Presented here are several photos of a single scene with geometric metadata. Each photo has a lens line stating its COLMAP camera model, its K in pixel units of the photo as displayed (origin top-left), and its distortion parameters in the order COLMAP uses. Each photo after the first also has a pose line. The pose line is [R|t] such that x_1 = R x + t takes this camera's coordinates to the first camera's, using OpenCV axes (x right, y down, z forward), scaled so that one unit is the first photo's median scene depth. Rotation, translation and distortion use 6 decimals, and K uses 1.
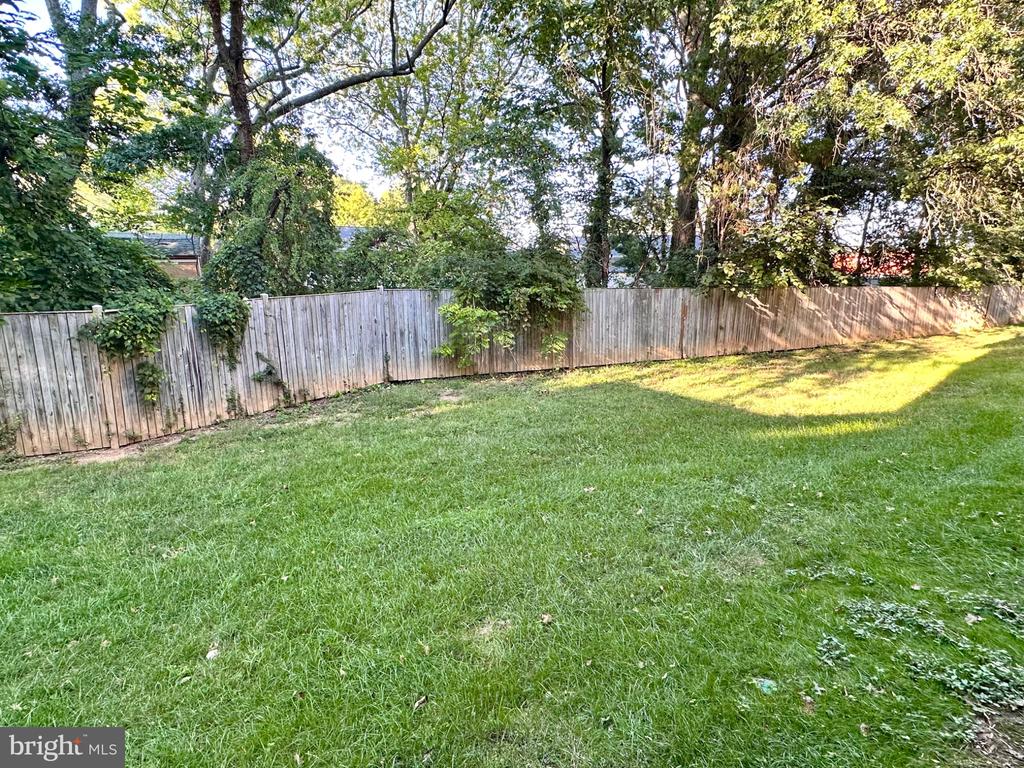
lens RADIAL K [[531.3, 0, 512.0], [0, 531.3, 384.0], [0, 0, 1]] dist [-0.000636, -0.000263]
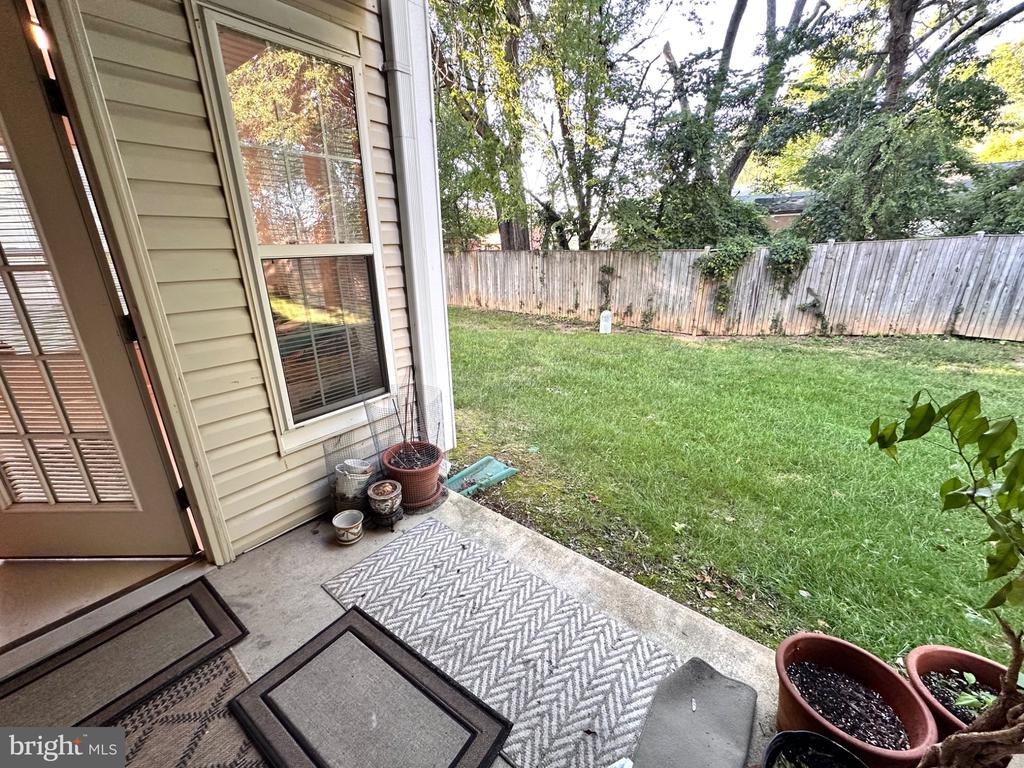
lens RADIAL K [[414.4, 0, 512.0], [0, 414.4, 384.0], [0, 0, 1]] dist [-0.000083, 0.000121]
pose [[0.389091, 0.302561, -0.870095, 0.142499], [-0.159681, 0.952378, 0.259766, 0.012739], [0.907254, 0.037865, 0.418875, -0.040332]]
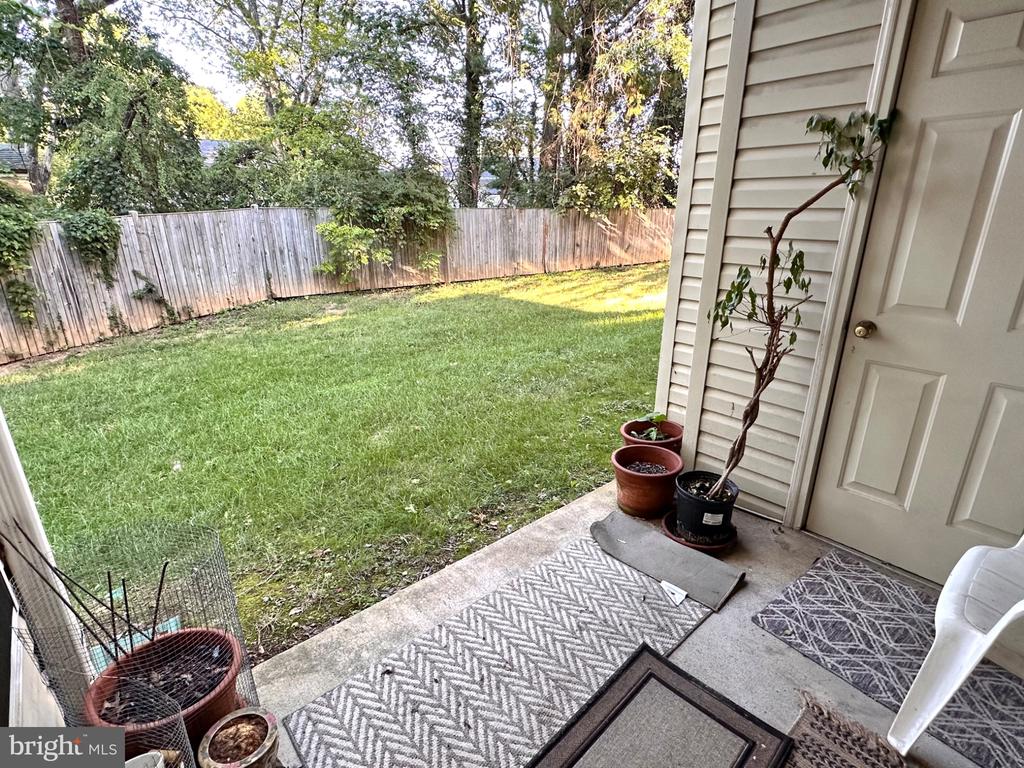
lens RADIAL K [[517.5, 0, 512.0], [0, 517.5, 384.0], [0, 0, 1]] dist [-0.000751, 0.000323]
pose [[0.976196, -0.065439, 0.206783, 0.008387], [0.035151, 0.988528, 0.146887, 0.029057], [-0.214023, -0.136122, 0.967298, -0.119711]]
